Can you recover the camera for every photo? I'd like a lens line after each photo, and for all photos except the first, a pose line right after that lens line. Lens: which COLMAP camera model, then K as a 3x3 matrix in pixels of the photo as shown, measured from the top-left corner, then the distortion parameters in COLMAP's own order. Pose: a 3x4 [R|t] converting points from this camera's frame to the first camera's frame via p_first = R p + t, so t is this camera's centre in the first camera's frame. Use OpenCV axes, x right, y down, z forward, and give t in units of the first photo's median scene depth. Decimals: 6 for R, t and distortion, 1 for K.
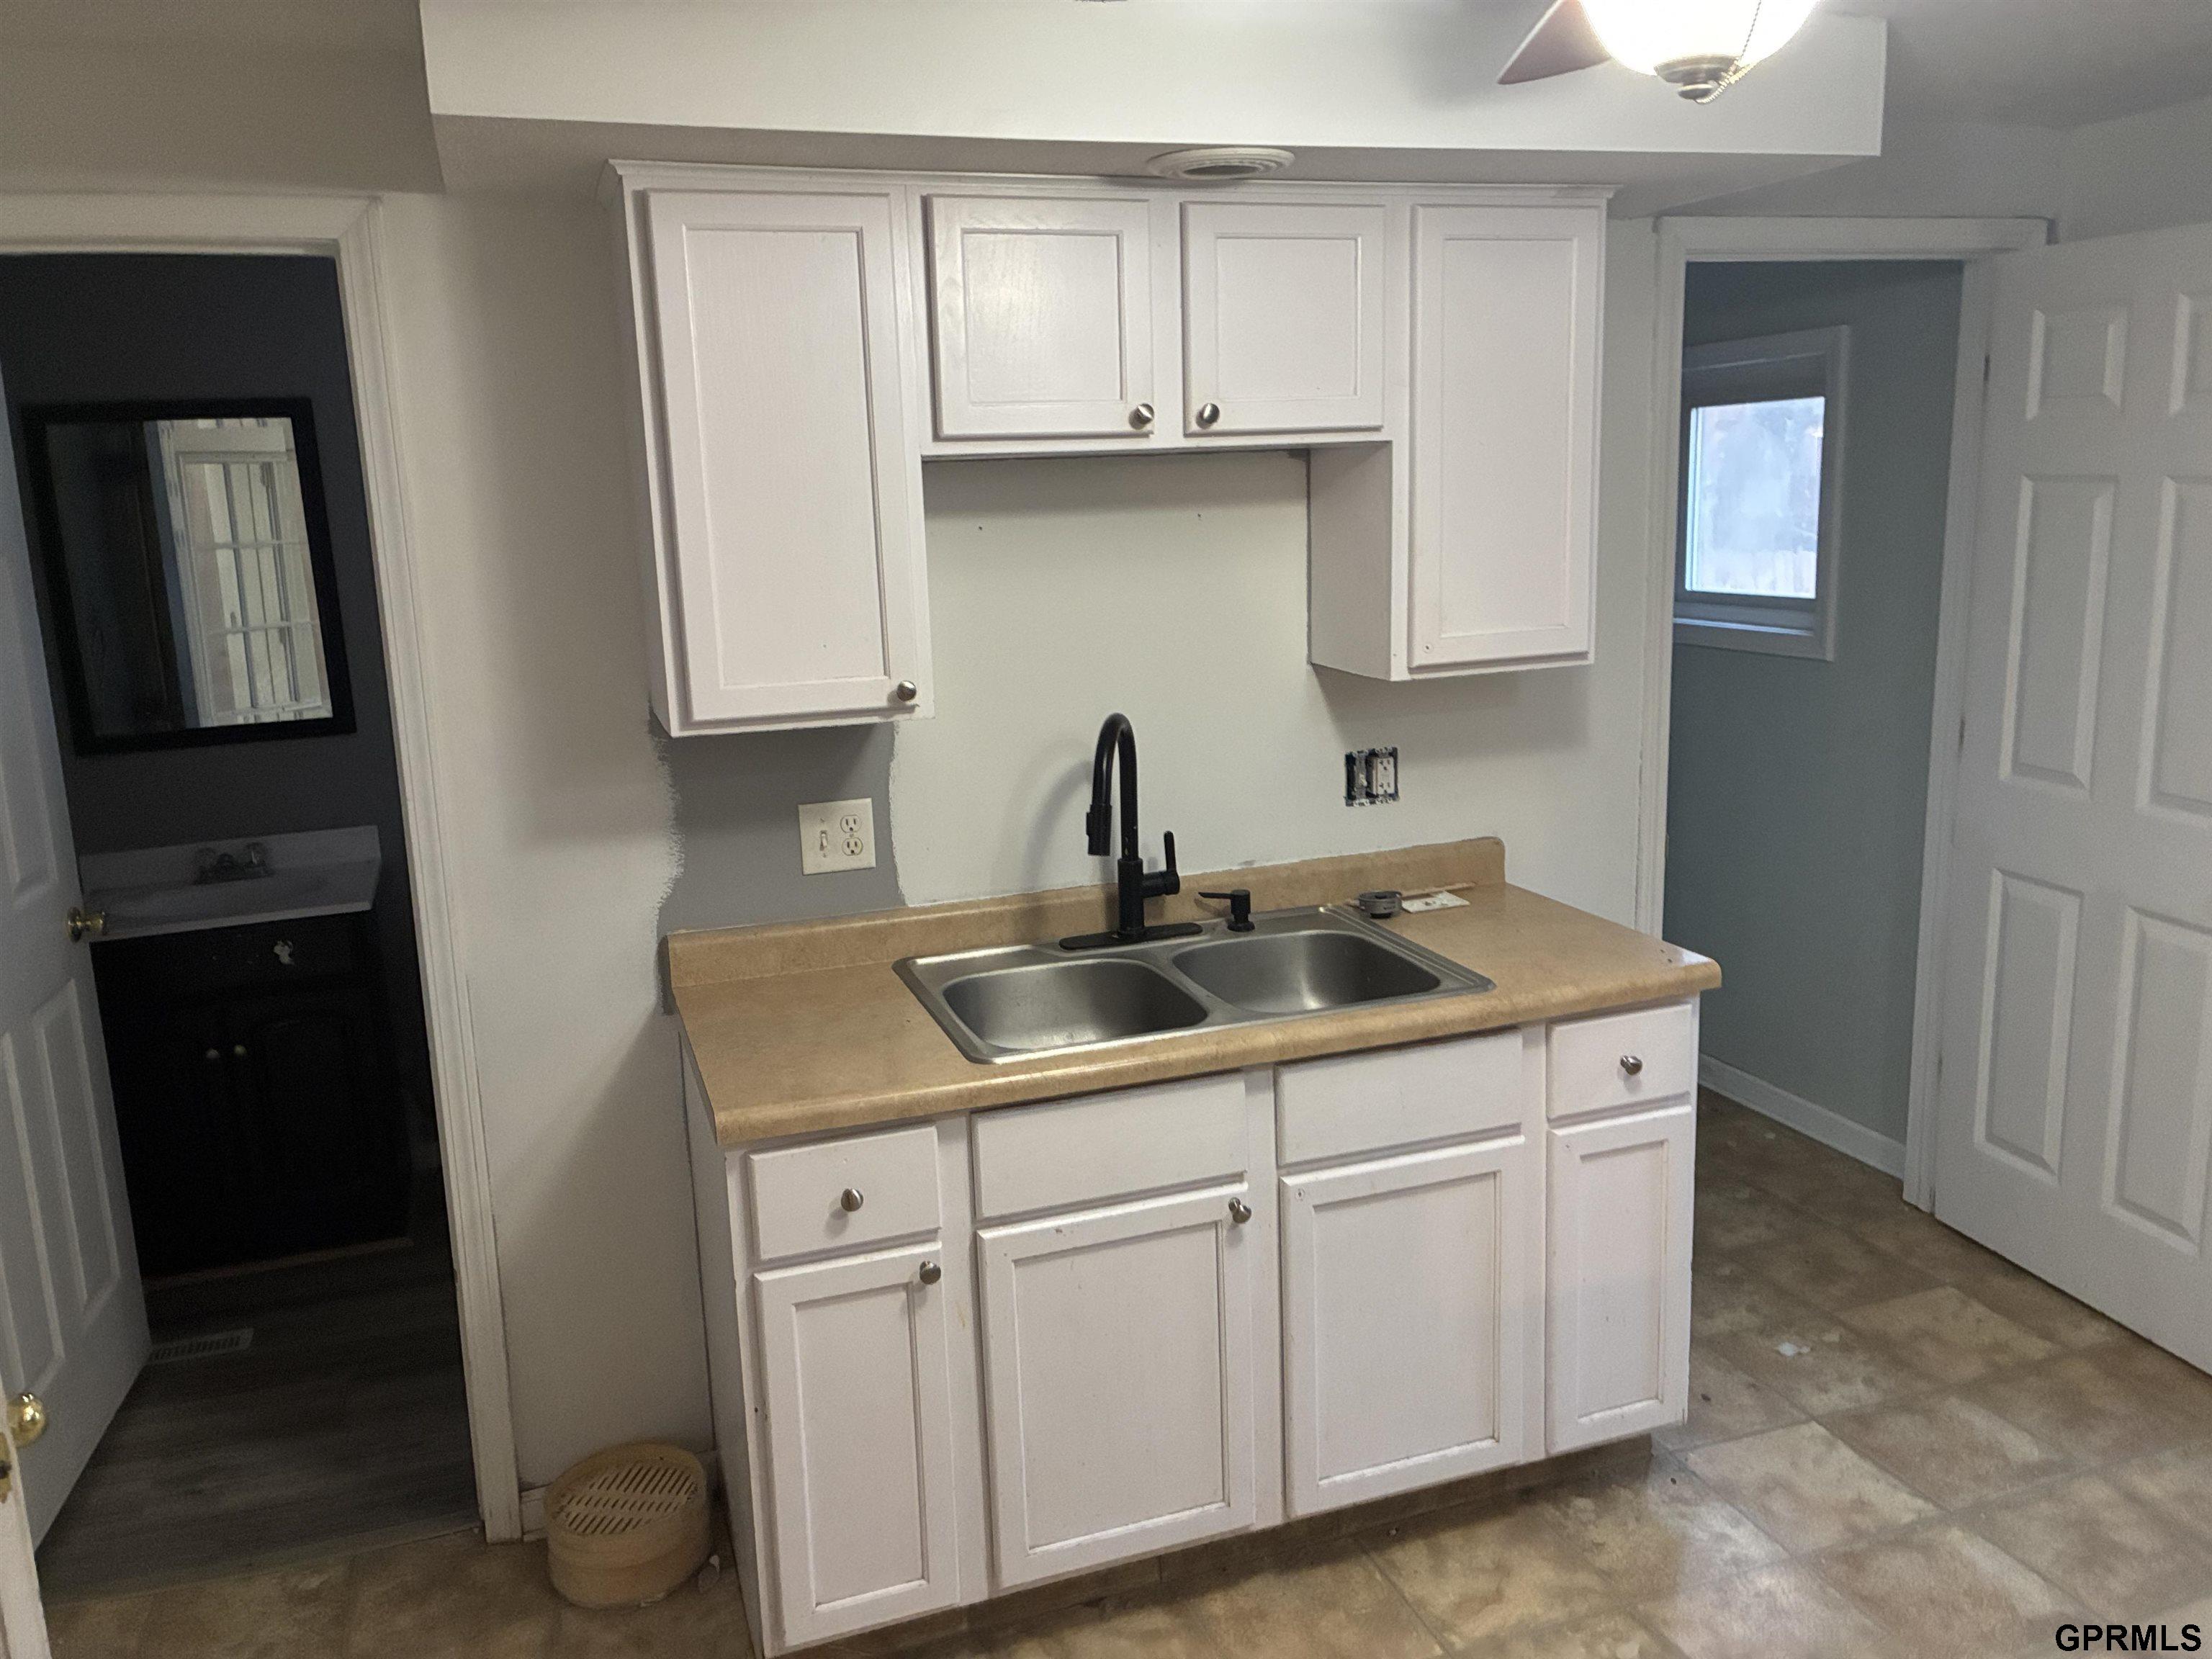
lens RADIAL K [[1685.5, 0, 1094.1], [0, 1685.5, 825.1], [0, 0, 1]] dist [0.043221, -0.012202]
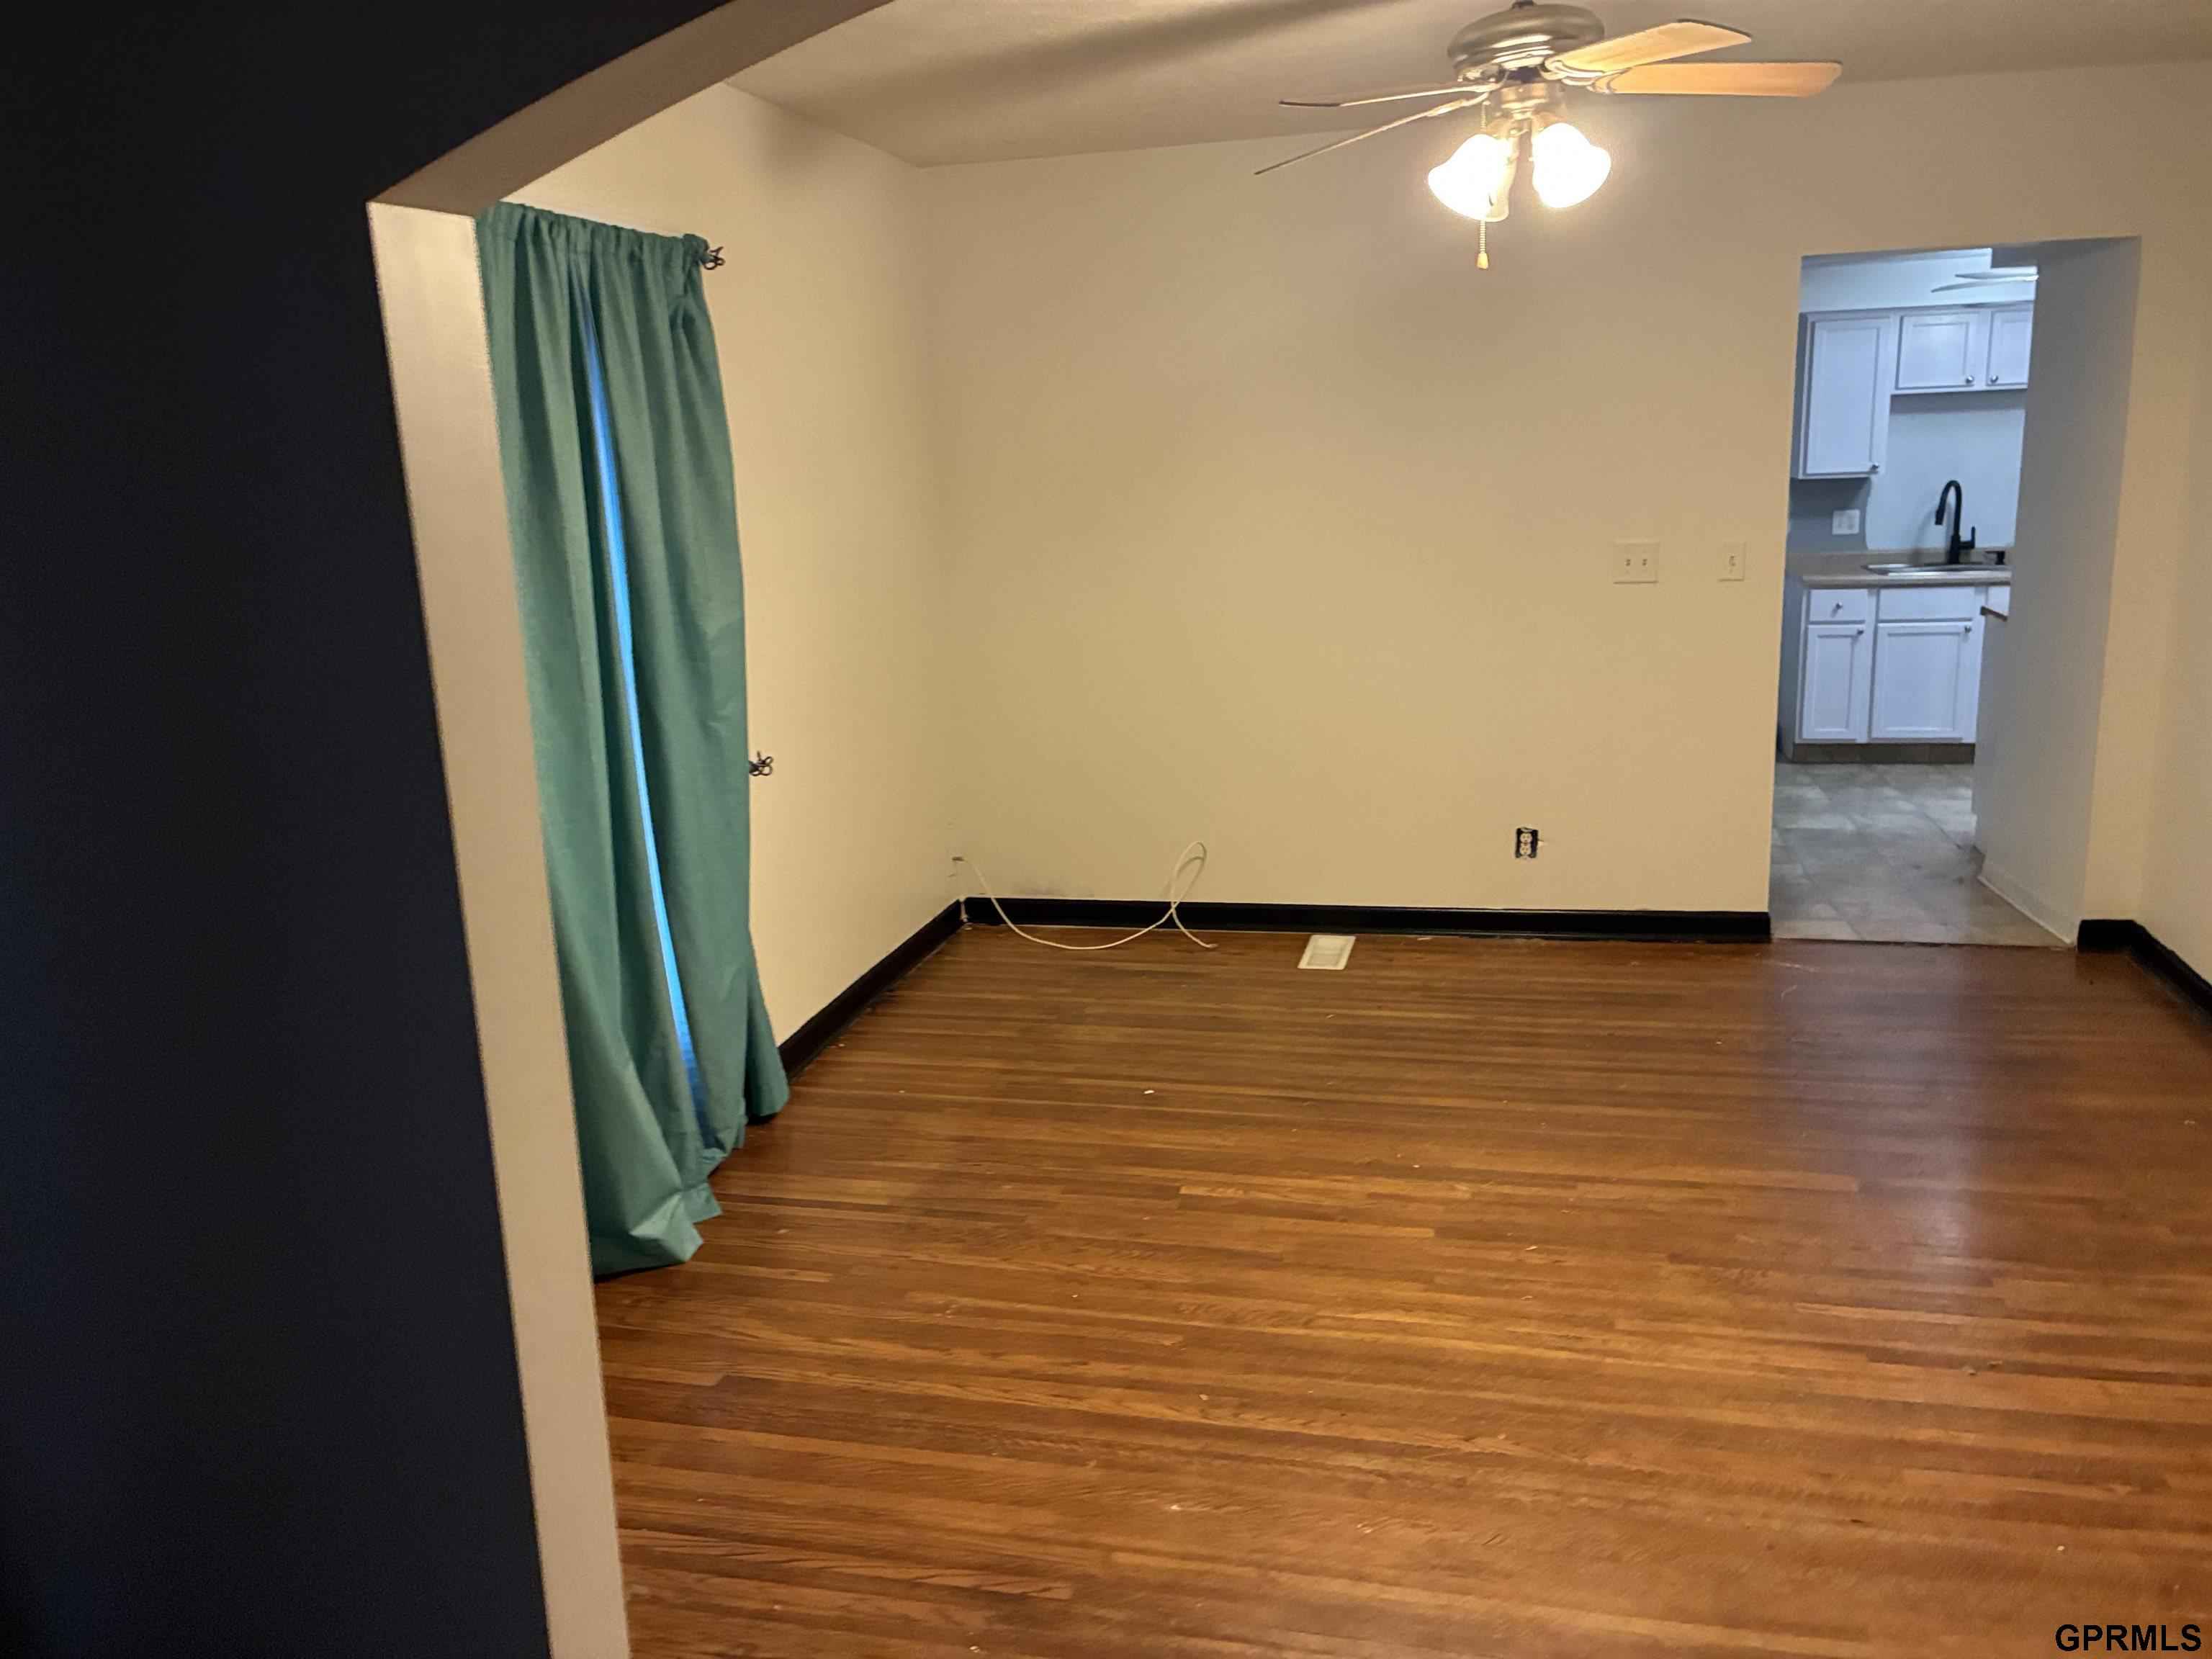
lens RADIAL K [[1685.5, 0, 1103.6], [0, 1685.5, 813.8], [0, 0, 1]] dist [0.043221, -0.012202]
pose [[0.847672, 0.113729, -0.518187, 0.404794], [-0.101887, 0.993469, 0.051370, 0.569002], [0.520644, 0.009251, 0.853723, -2.582584]]
